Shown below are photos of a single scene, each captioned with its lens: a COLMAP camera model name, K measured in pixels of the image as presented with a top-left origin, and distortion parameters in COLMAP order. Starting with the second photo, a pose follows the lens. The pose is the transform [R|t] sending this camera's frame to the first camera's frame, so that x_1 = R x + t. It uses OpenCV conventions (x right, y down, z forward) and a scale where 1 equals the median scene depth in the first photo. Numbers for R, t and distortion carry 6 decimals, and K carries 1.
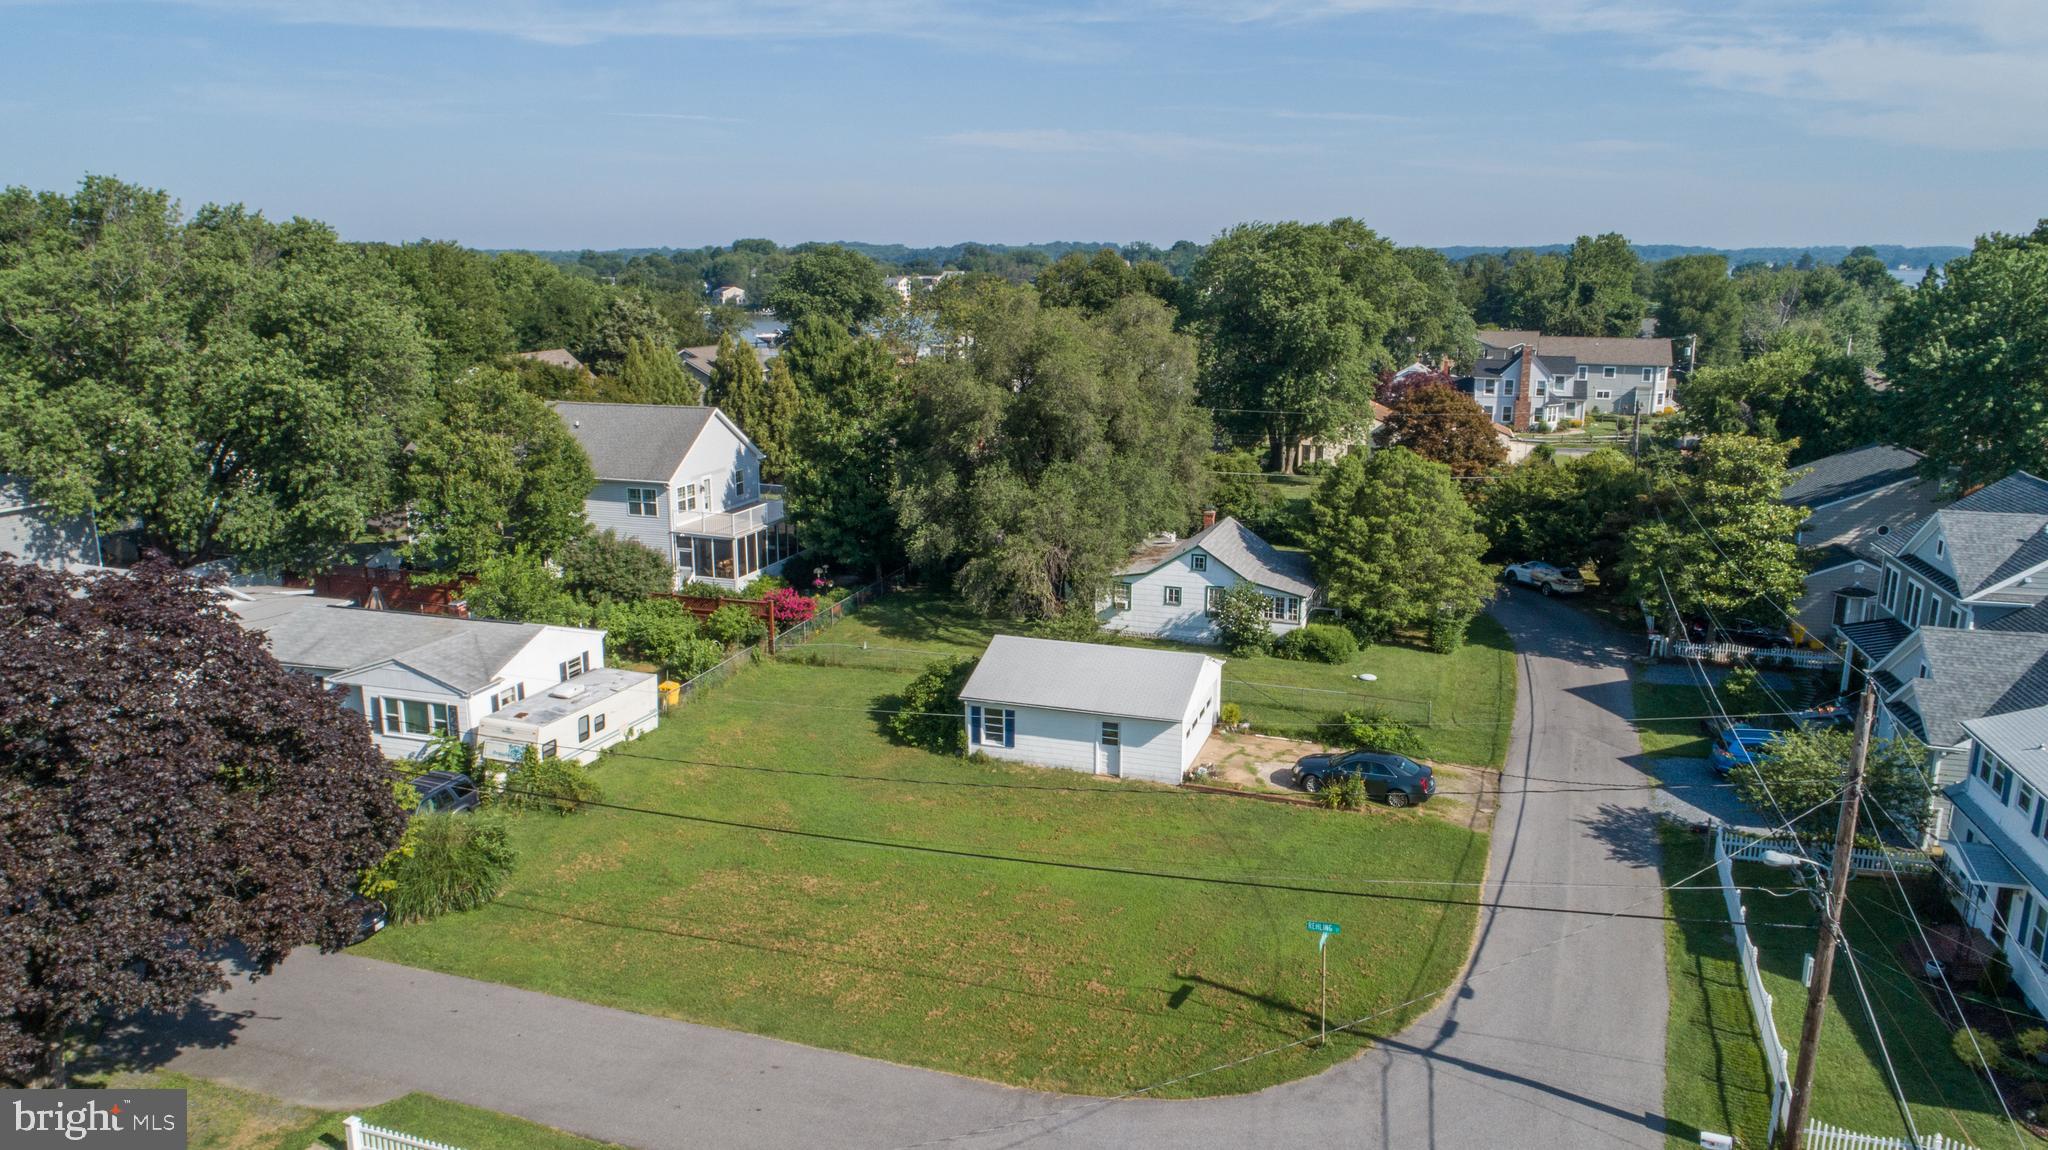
lens RADIAL K [[1380.4, 0, 1032.4], [0, 1380.4, 575.3], [0, 0, 1]] dist [-0.002744, -0.000116]
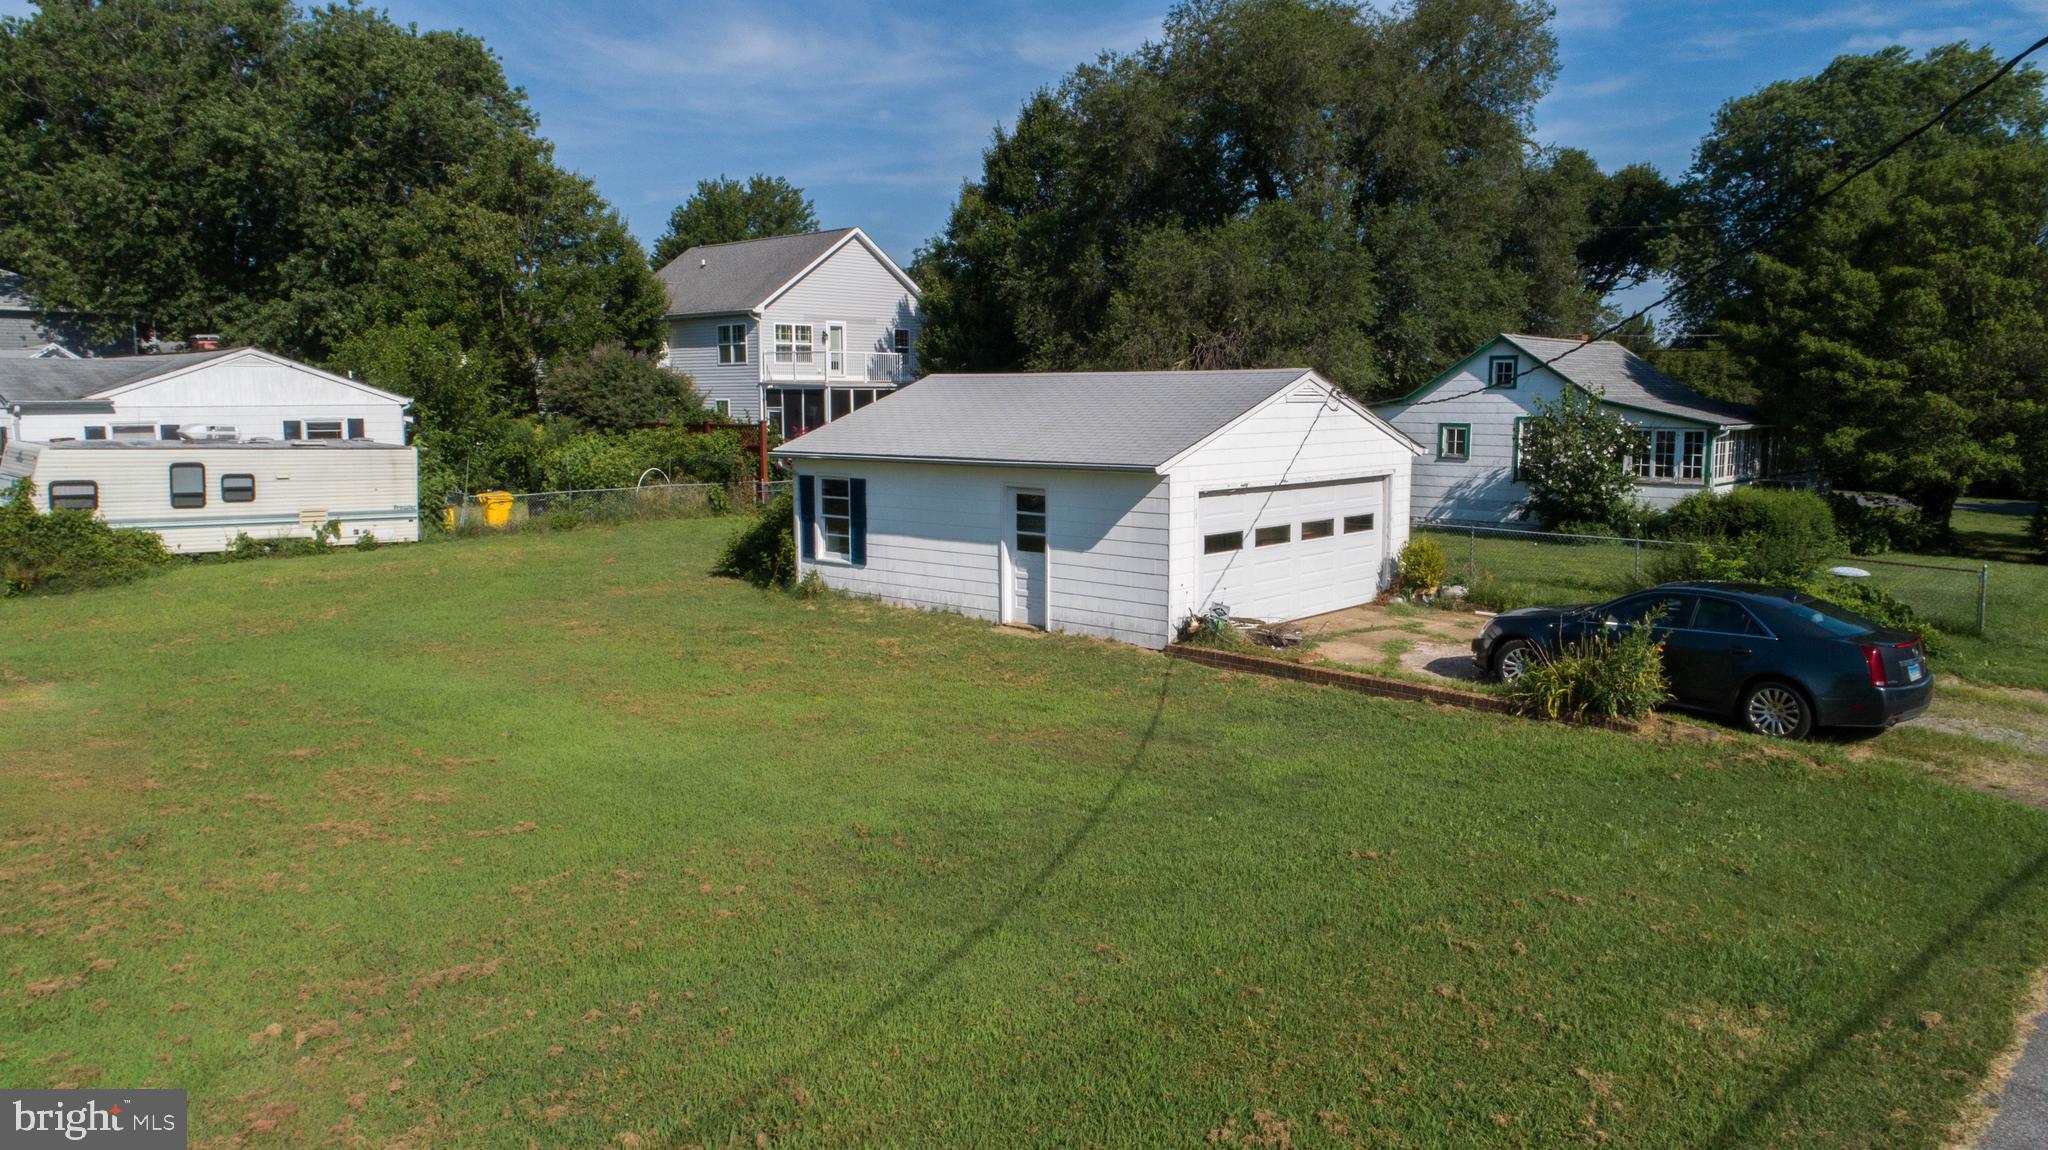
lens RADIAL K [[1380.4, 0, 1028.9], [0, 1380.4, 578.1], [0, 0, 1]] dist [-0.002744, -0.000116]
pose [[0.916571, 0.048917, -0.396869, 0.170919], [-0.086524, 0.993238, -0.077403, 0.125905], [0.390399, 0.105284, 0.914606, 0.477373]]
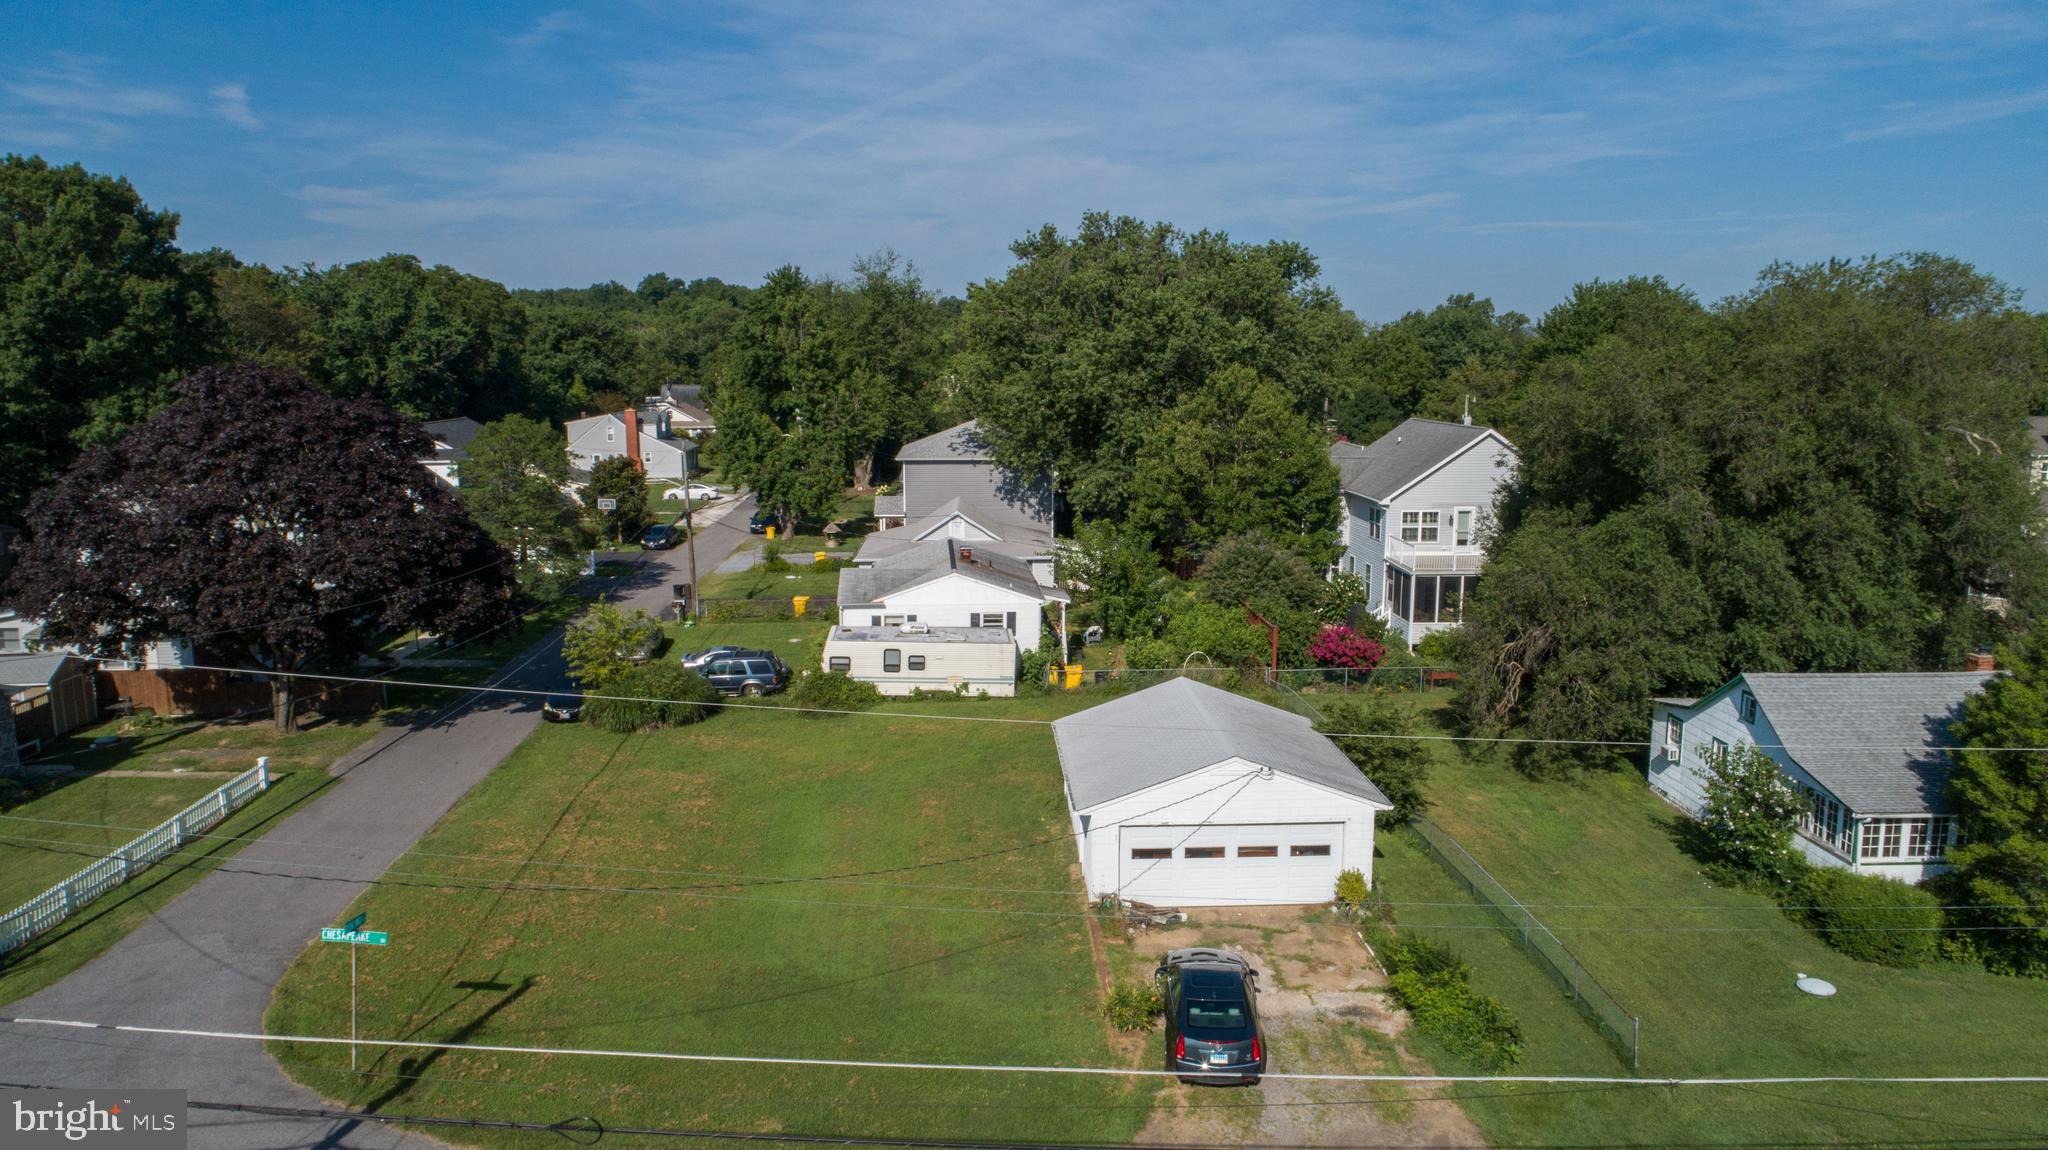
lens RADIAL K [[1380.4, 0, 1041.8], [0, 1380.4, 626.7], [0, 0, 1]] dist [-0.002744, -0.000116]
pose [[0.378033, 0.180131, -0.908099, 0.534624], [-0.212173, 0.971639, 0.104409, -0.040136], [0.901151, 0.153204, 0.405530, 0.512680]]
